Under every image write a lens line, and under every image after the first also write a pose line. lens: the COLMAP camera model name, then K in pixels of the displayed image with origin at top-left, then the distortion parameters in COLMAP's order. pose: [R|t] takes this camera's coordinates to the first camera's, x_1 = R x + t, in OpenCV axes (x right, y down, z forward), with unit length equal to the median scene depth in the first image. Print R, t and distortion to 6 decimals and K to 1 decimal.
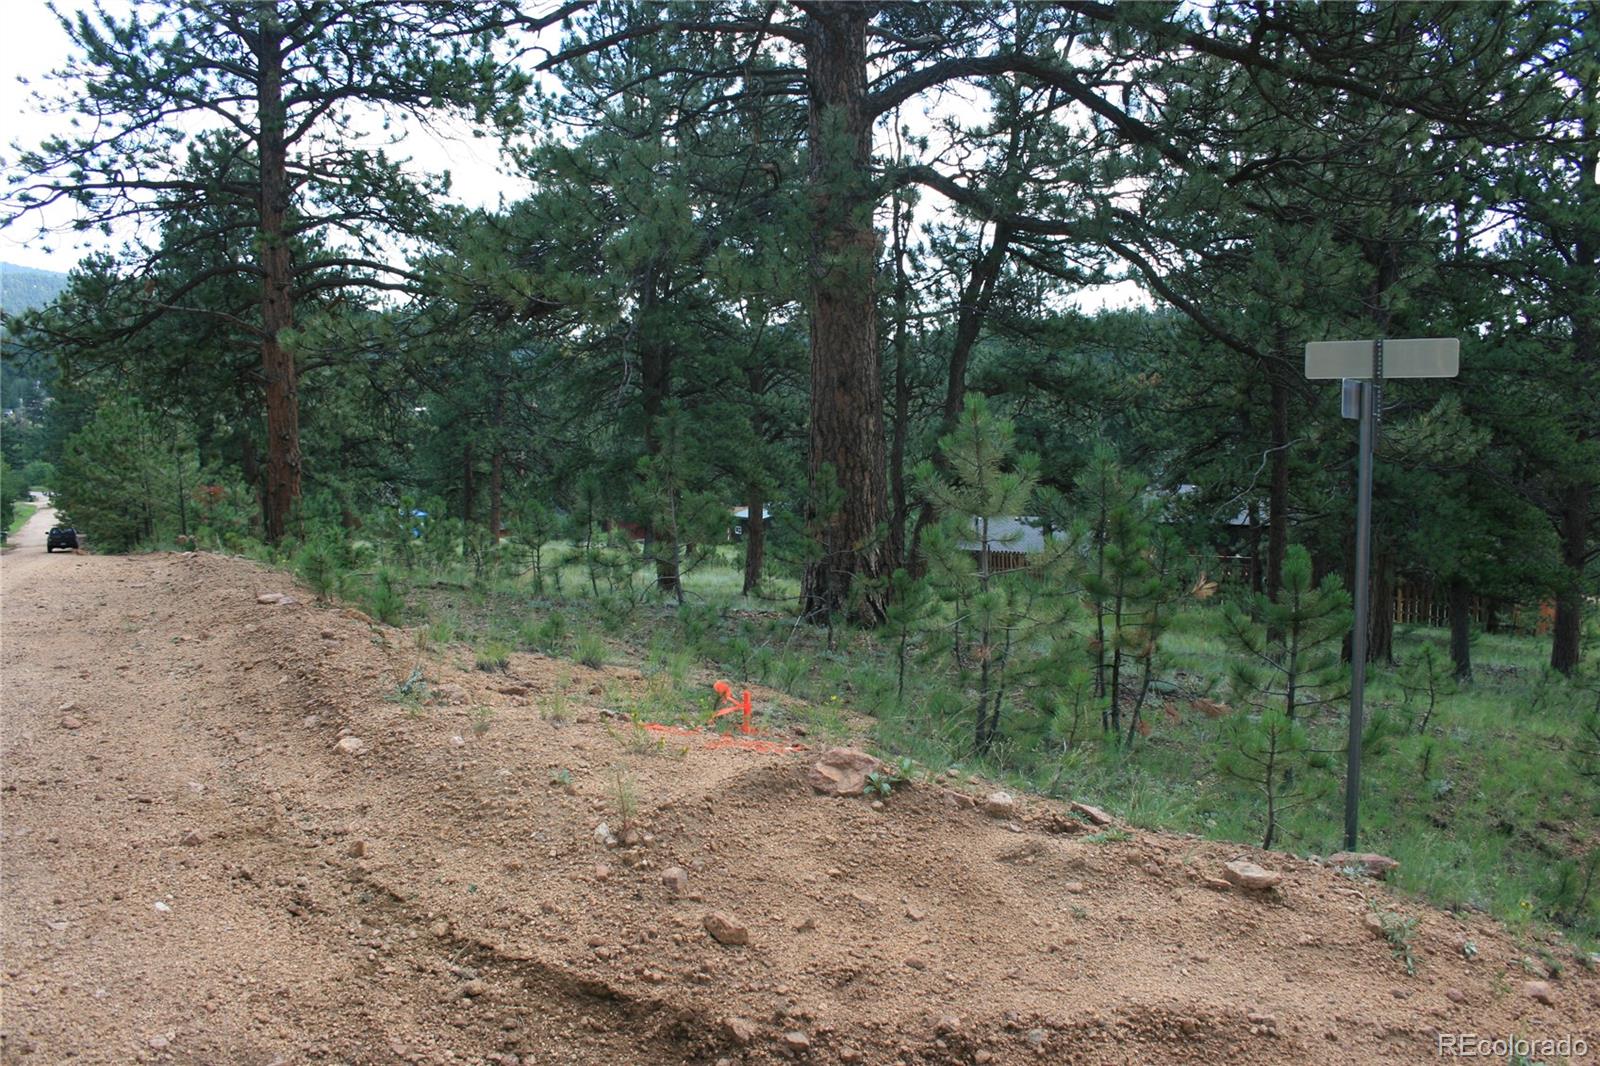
lens RADIAL K [[1364.9, 0, 808.8], [0, 1364.9, 525.1], [0, 0, 1]] dist [-0.150768, 0.106138]
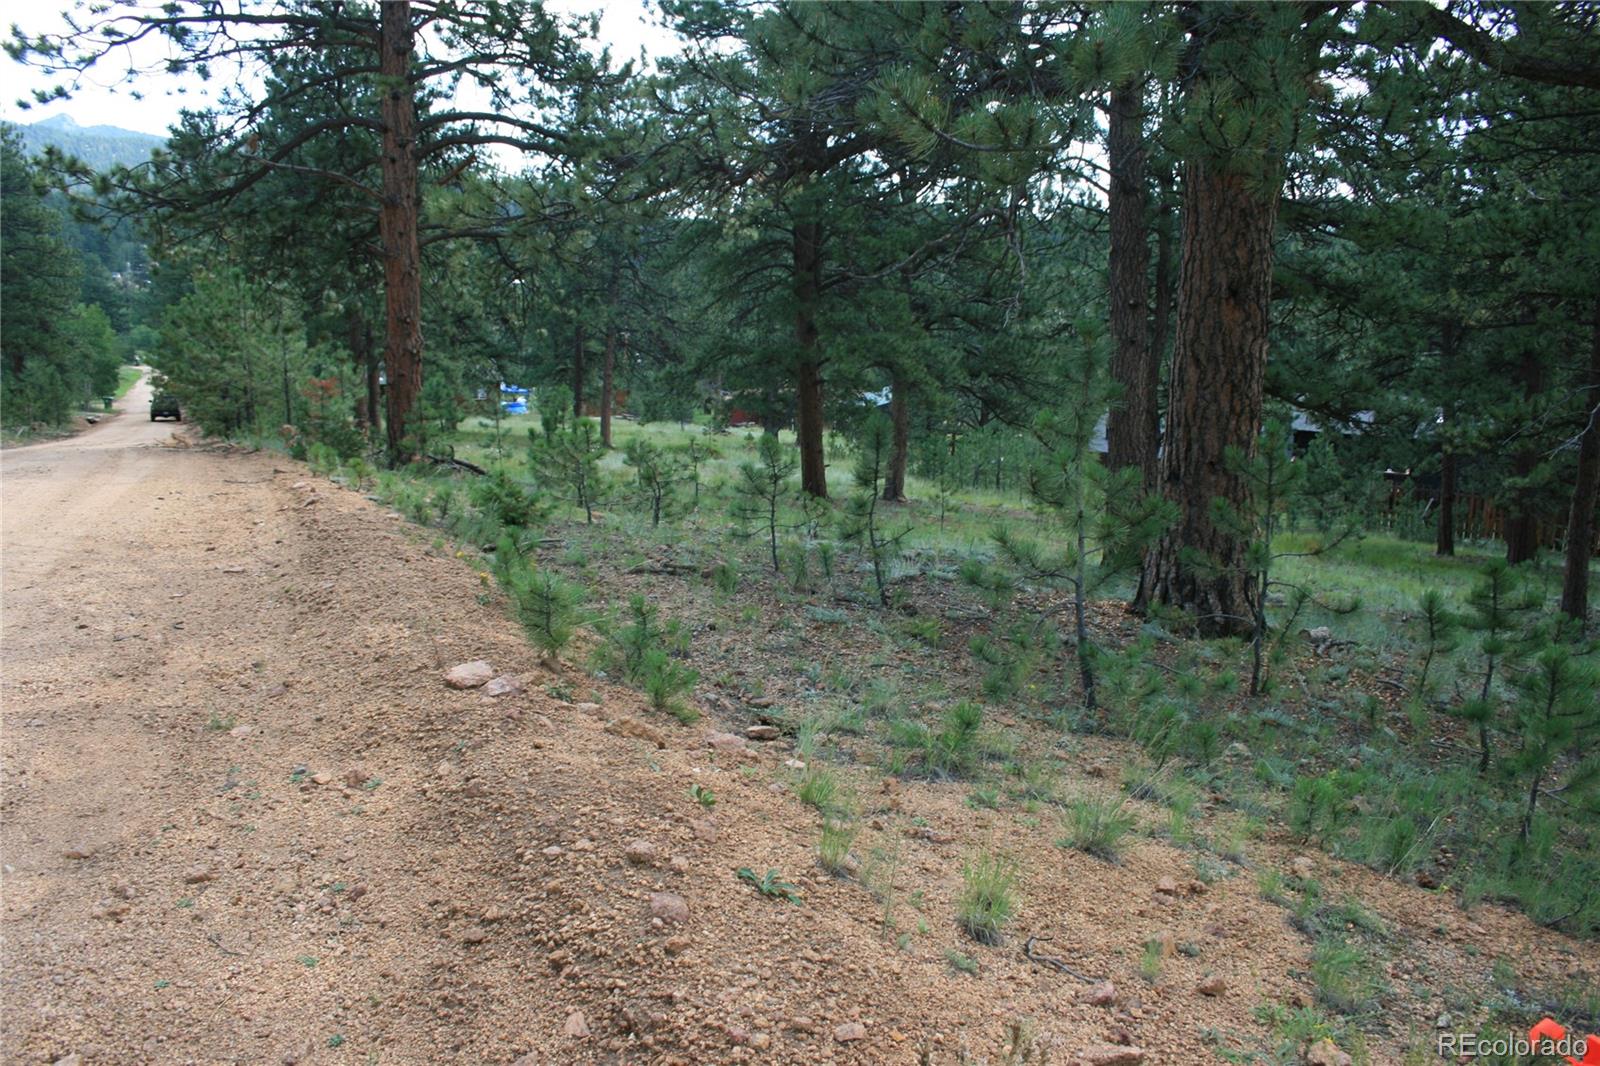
lens RADIAL K [[1364.9, 0, 800.4], [0, 1364.9, 535.7], [0, 0, 1]] dist [-0.150768, 0.106138]
pose [[0.996682, 0.041961, -0.069737, -0.067617], [-0.035260, 0.994883, 0.094683, -0.017369], [0.073353, -0.091910, 0.993062, 0.135963]]
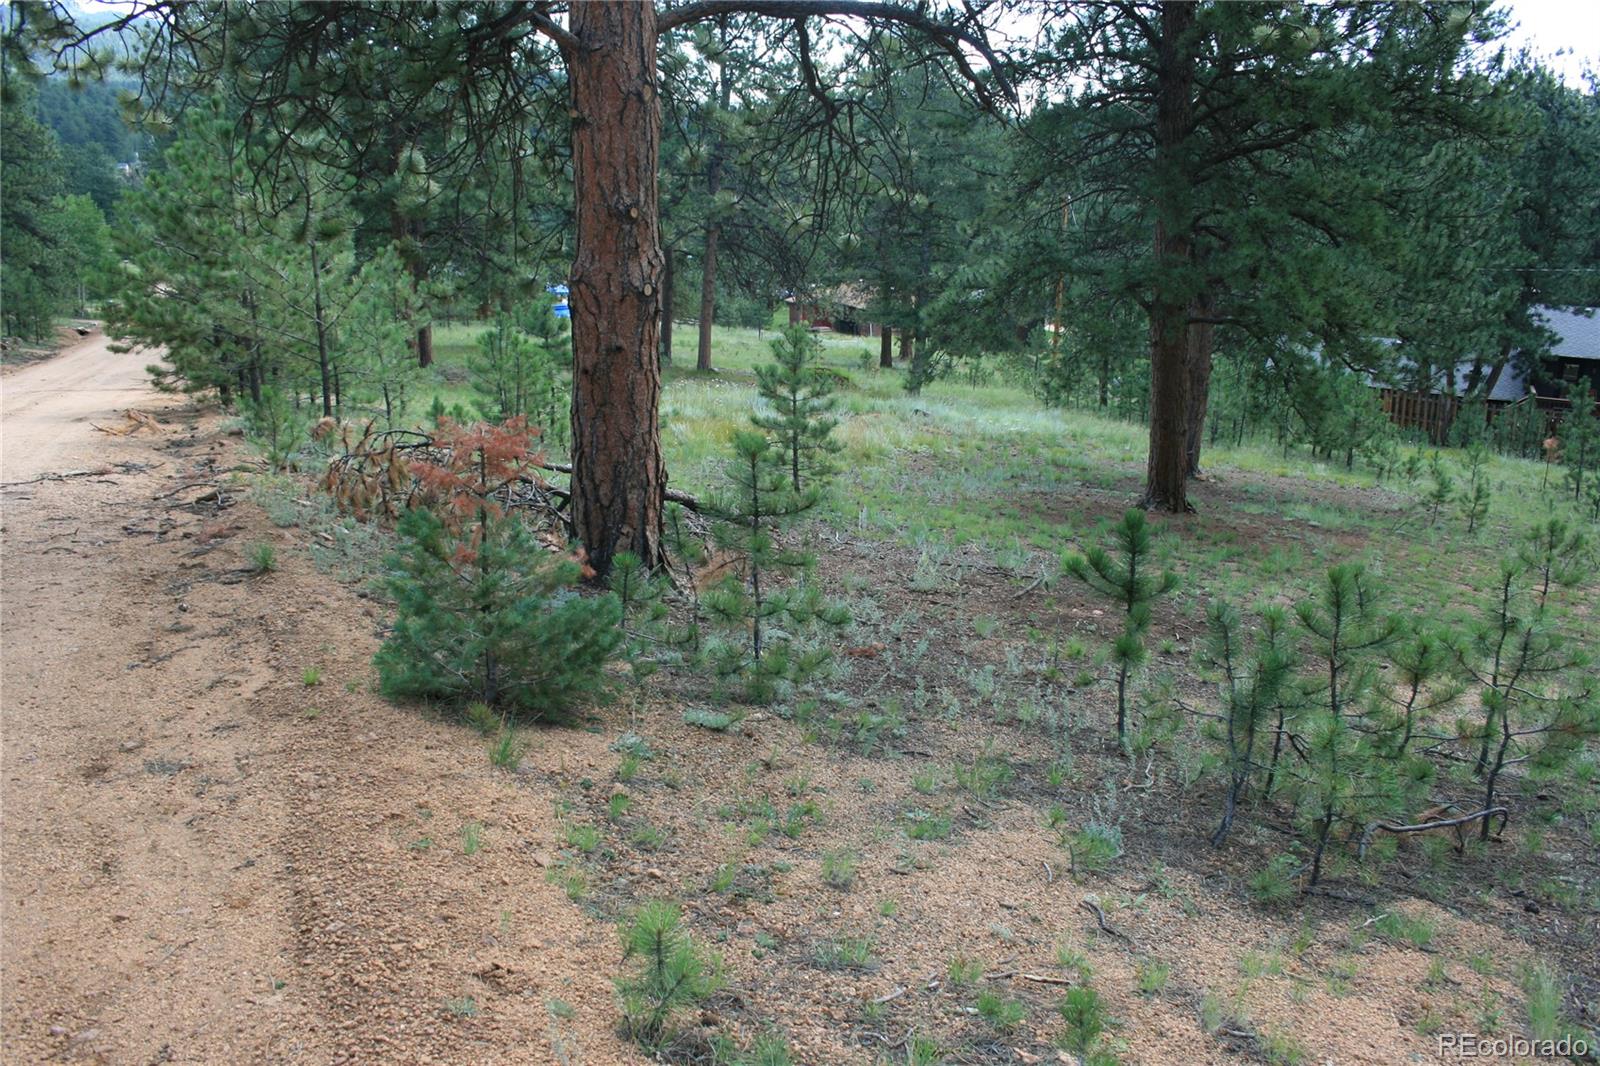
lens RADIAL K [[1364.9, 0, 800.7], [0, 1364.9, 540.7], [0, 0, 1]] dist [-0.150768, 0.106138]
pose [[0.995643, 0.049237, -0.079184, -0.298874], [-0.034553, 0.983579, 0.177142, -0.043243], [0.086605, -0.173634, 0.980995, 0.610396]]
